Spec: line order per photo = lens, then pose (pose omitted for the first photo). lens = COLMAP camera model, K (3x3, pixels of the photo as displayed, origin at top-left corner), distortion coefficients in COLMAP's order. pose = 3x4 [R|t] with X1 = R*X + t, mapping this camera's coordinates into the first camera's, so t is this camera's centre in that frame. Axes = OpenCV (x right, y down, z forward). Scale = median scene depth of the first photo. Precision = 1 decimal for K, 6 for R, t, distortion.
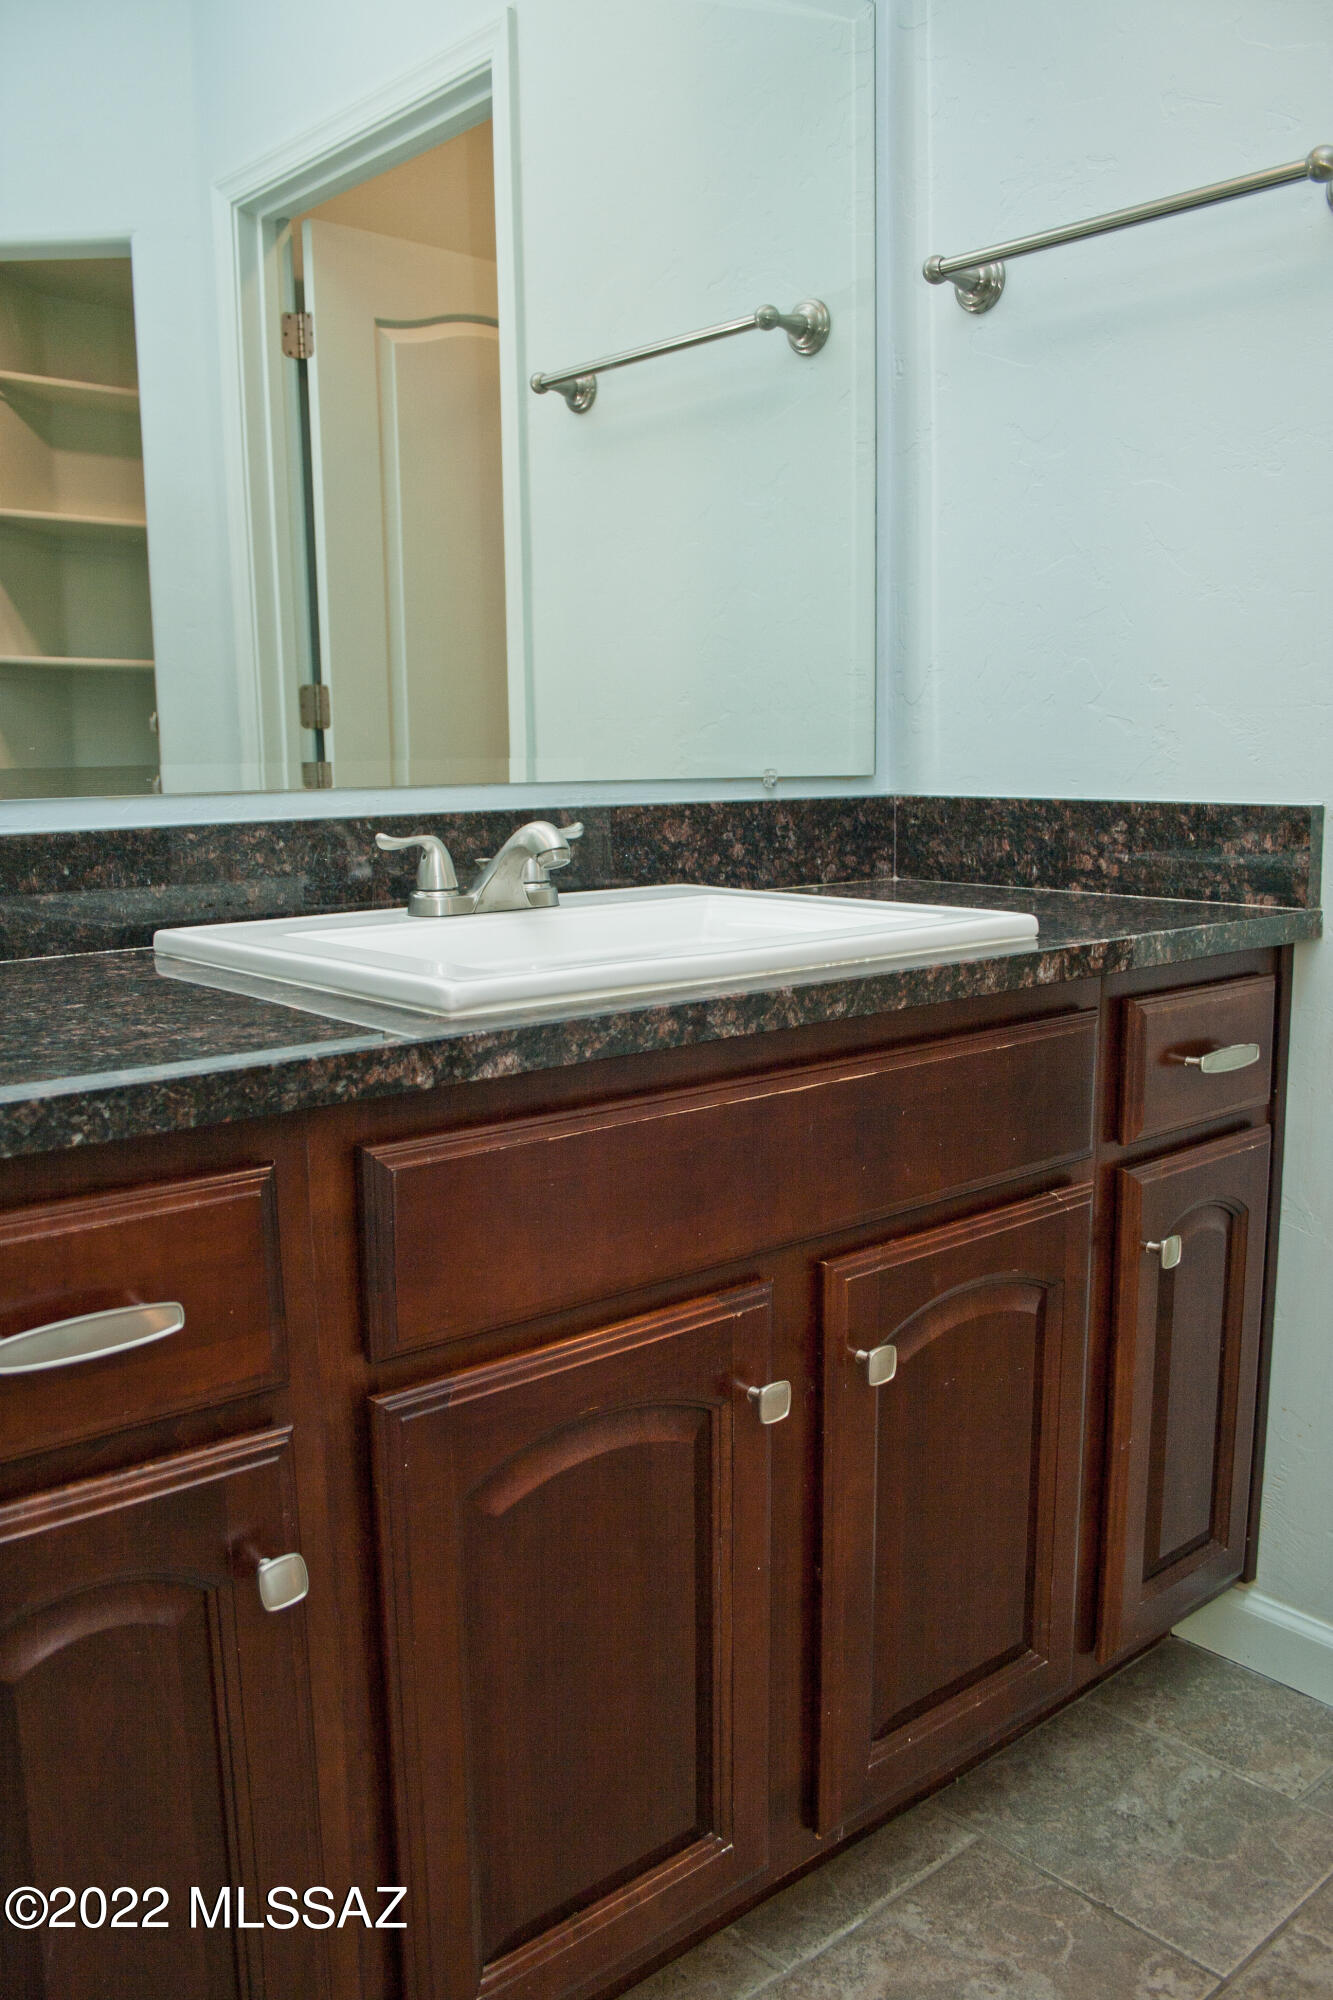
lens RADIAL K [[1650.3, 0, 666.5], [0, 1650.3, 1000.0], [0, 0, 1]] dist [-0.152610, 0.130017]
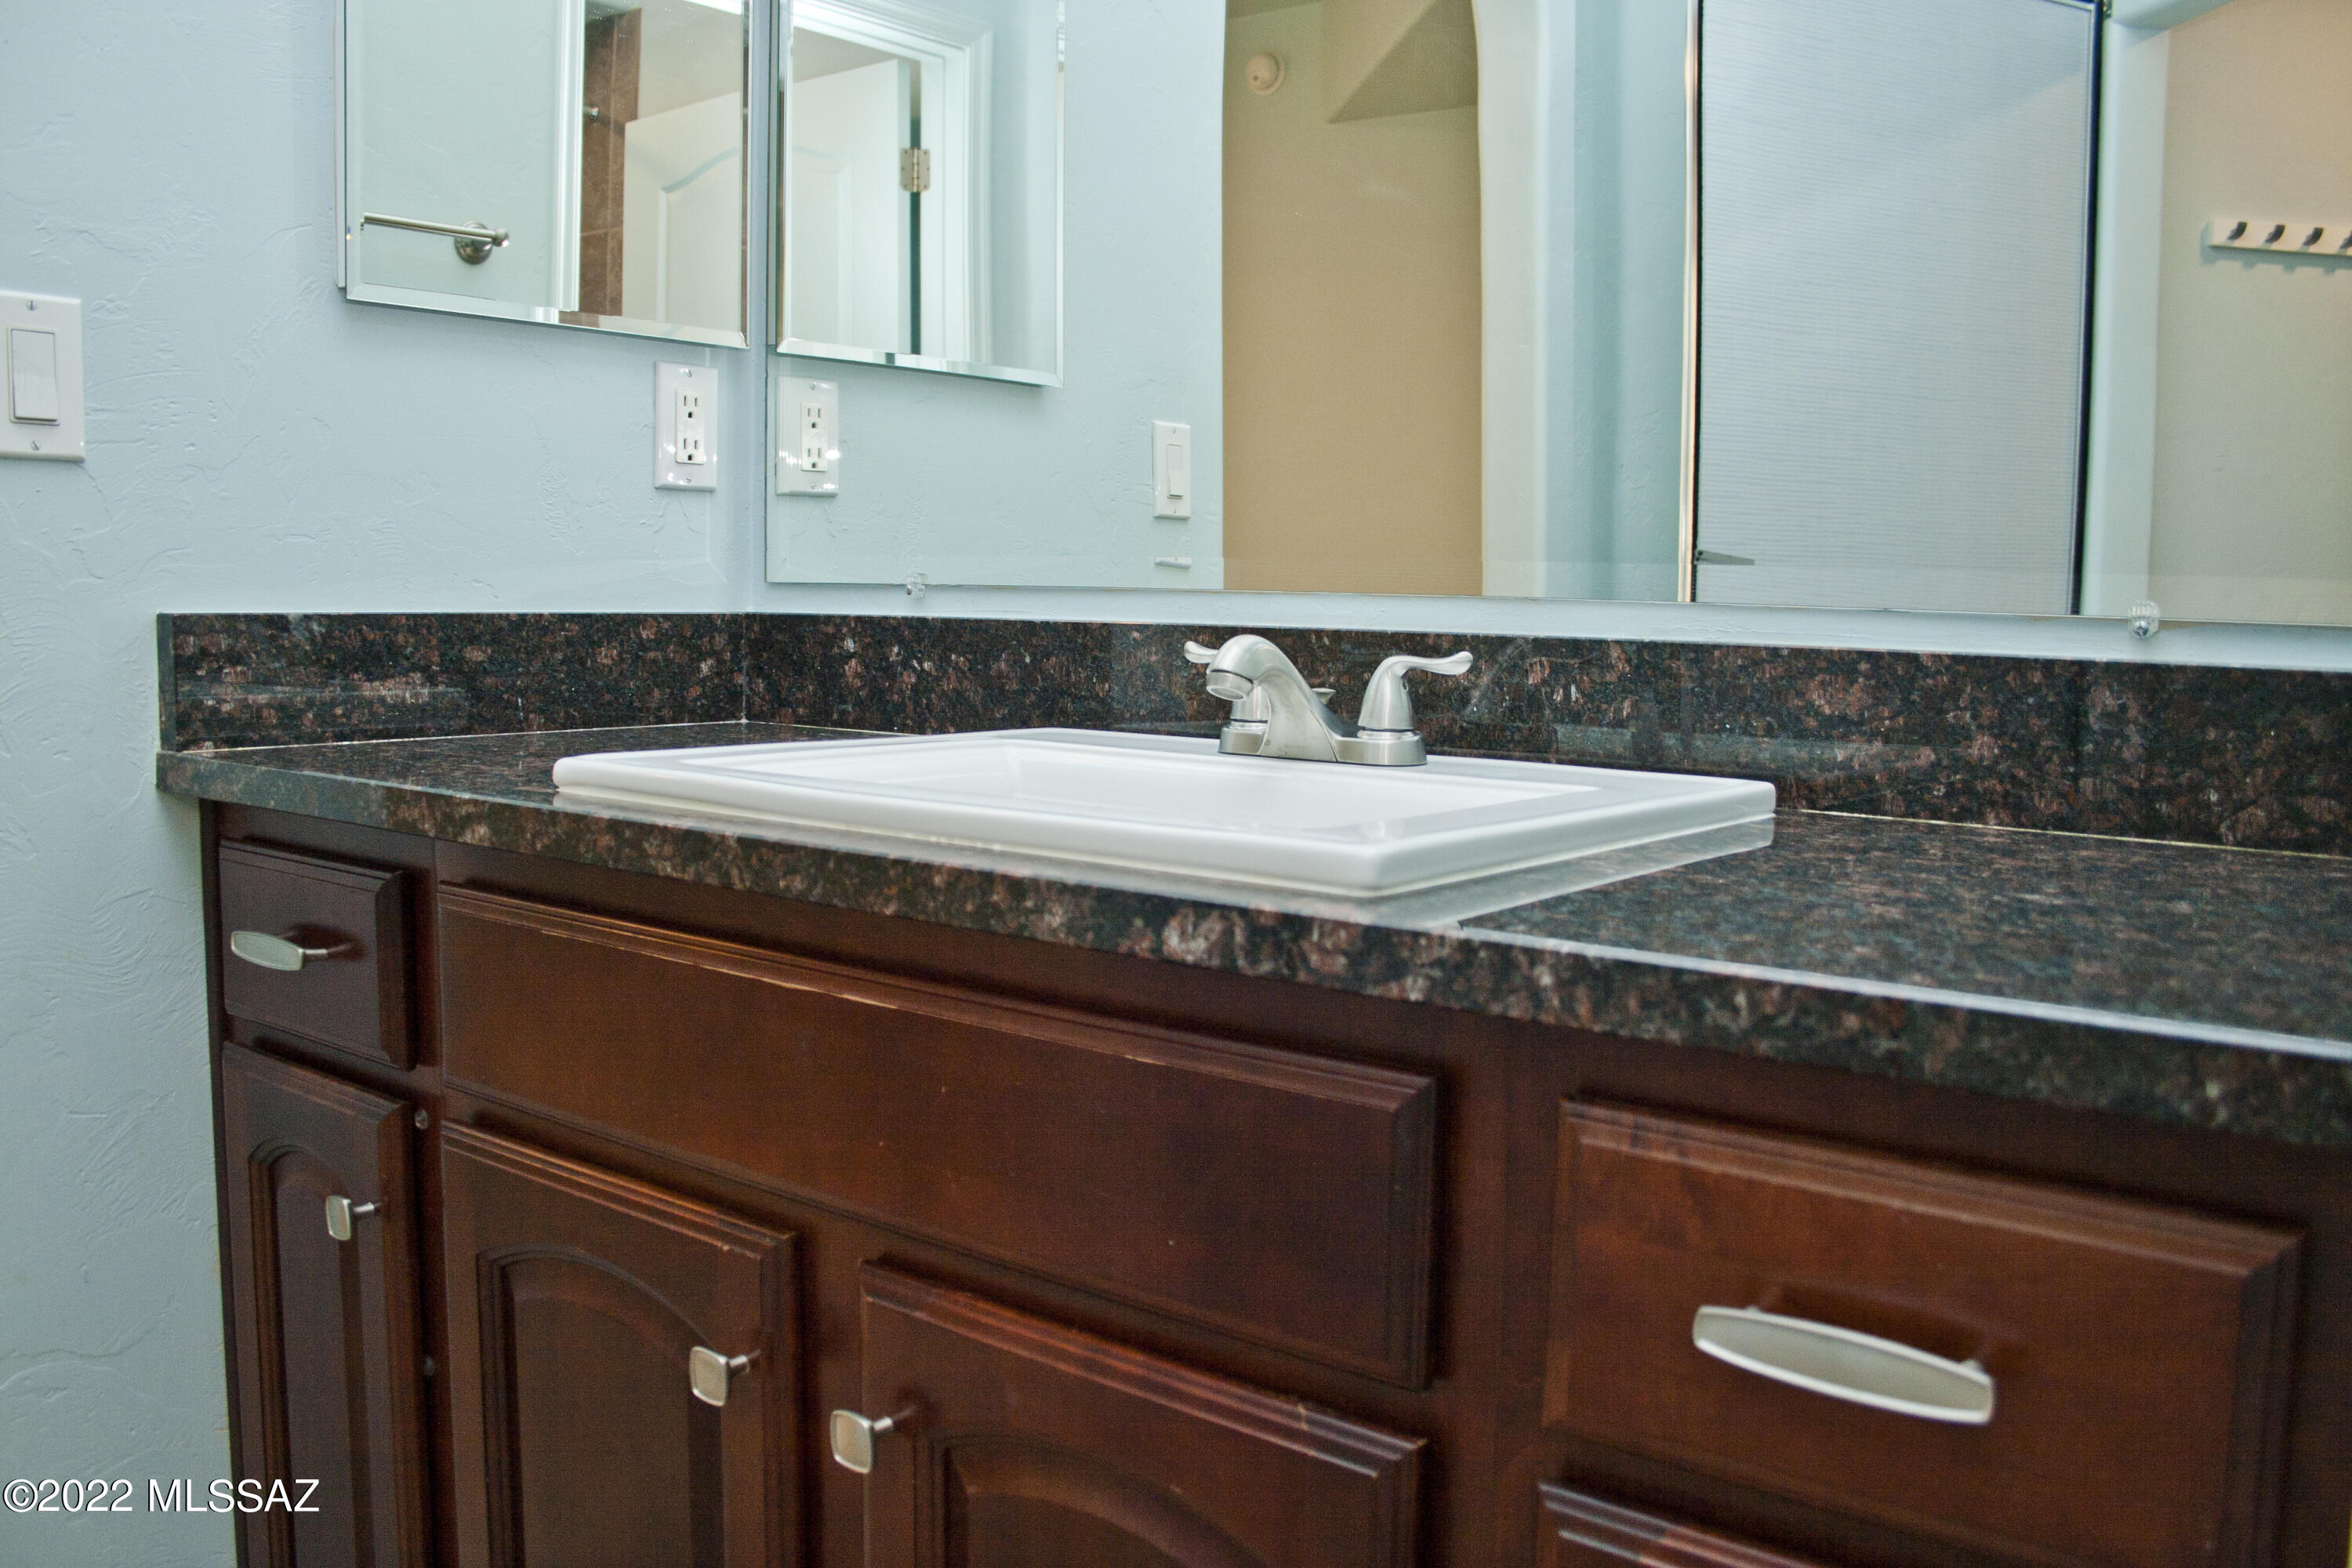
lens RADIAL K [[1940.7, 0, 1176.0], [0, 1940.7, 784.0], [0, 0, 1]] dist [-0.152610, 0.130017]
pose [[0.205880, 0.109935, -0.972383, 0.767372], [-0.173267, 0.982065, 0.074344, -0.103336], [0.963116, 0.153176, 0.221235, 0.798165]]
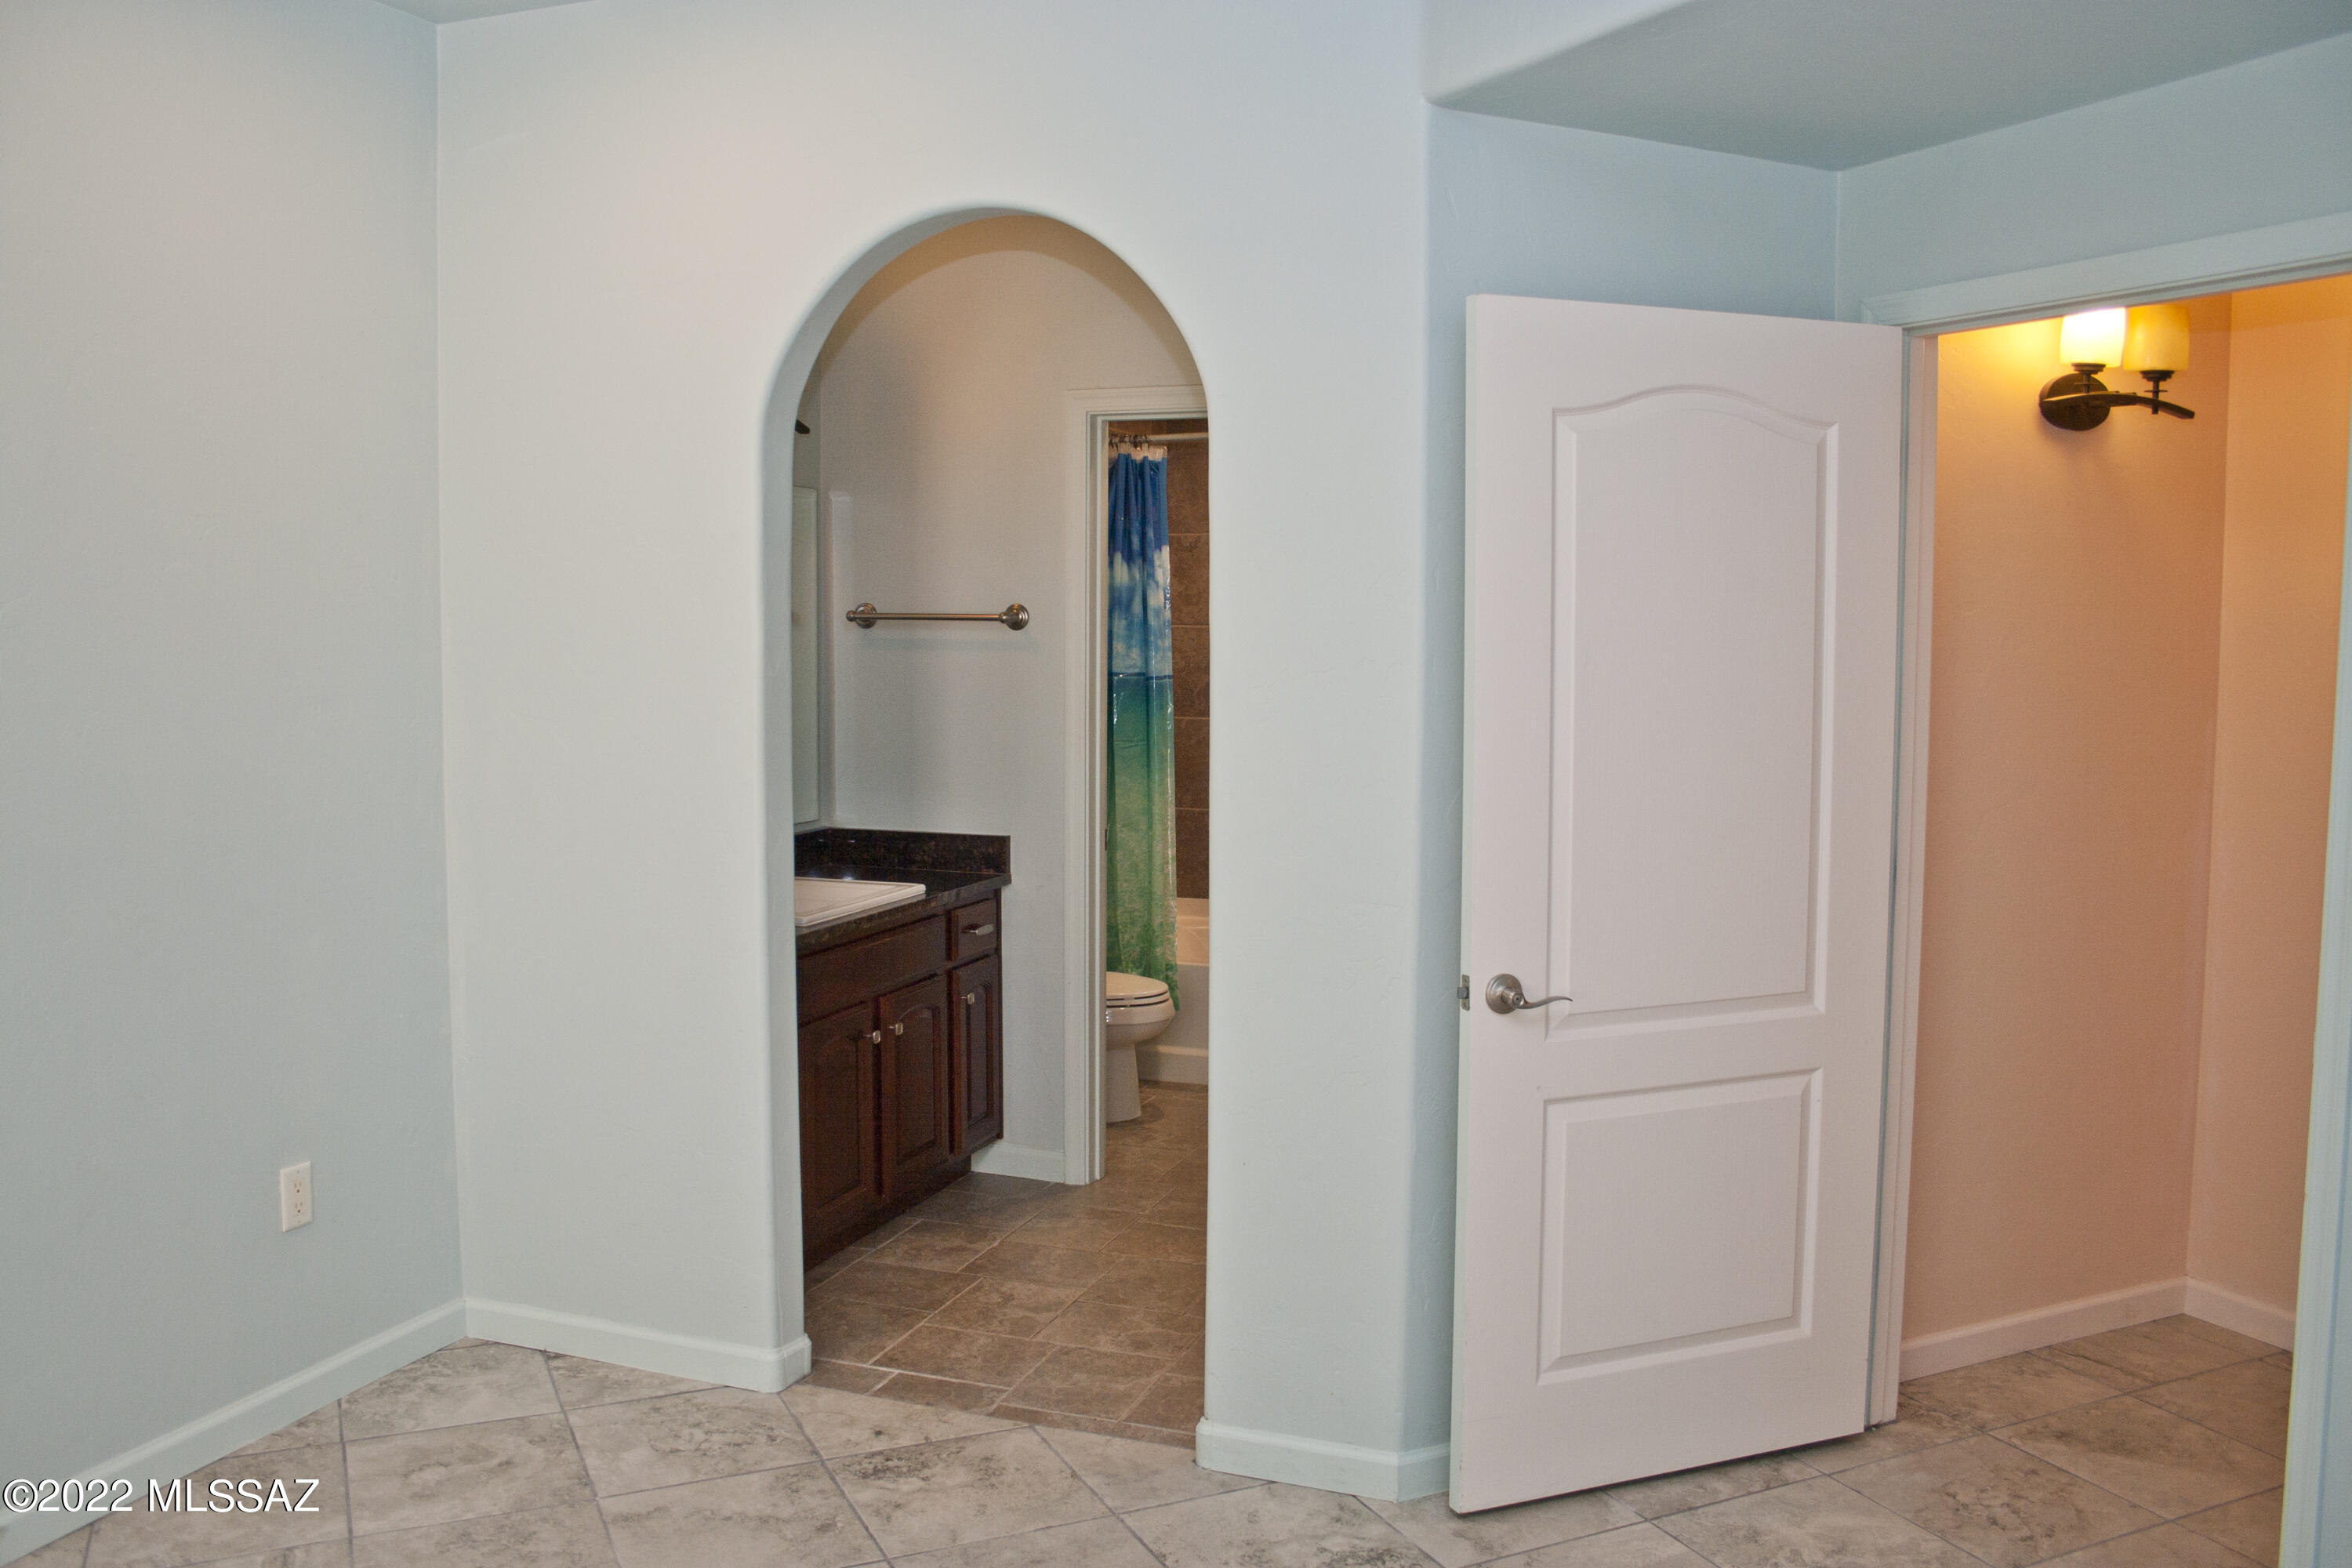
lens RADIAL K [[1940.7, 0, 1176.0], [0, 1940.7, 784.0], [0, 0, 1]] dist [-0.152610, 0.130017]
pose [[0.874388, -0.030060, 0.484296, -1.037891], [0.063703, 0.996552, -0.053159, -0.017279], [-0.481028, 0.077332, 0.873288, -2.233973]]
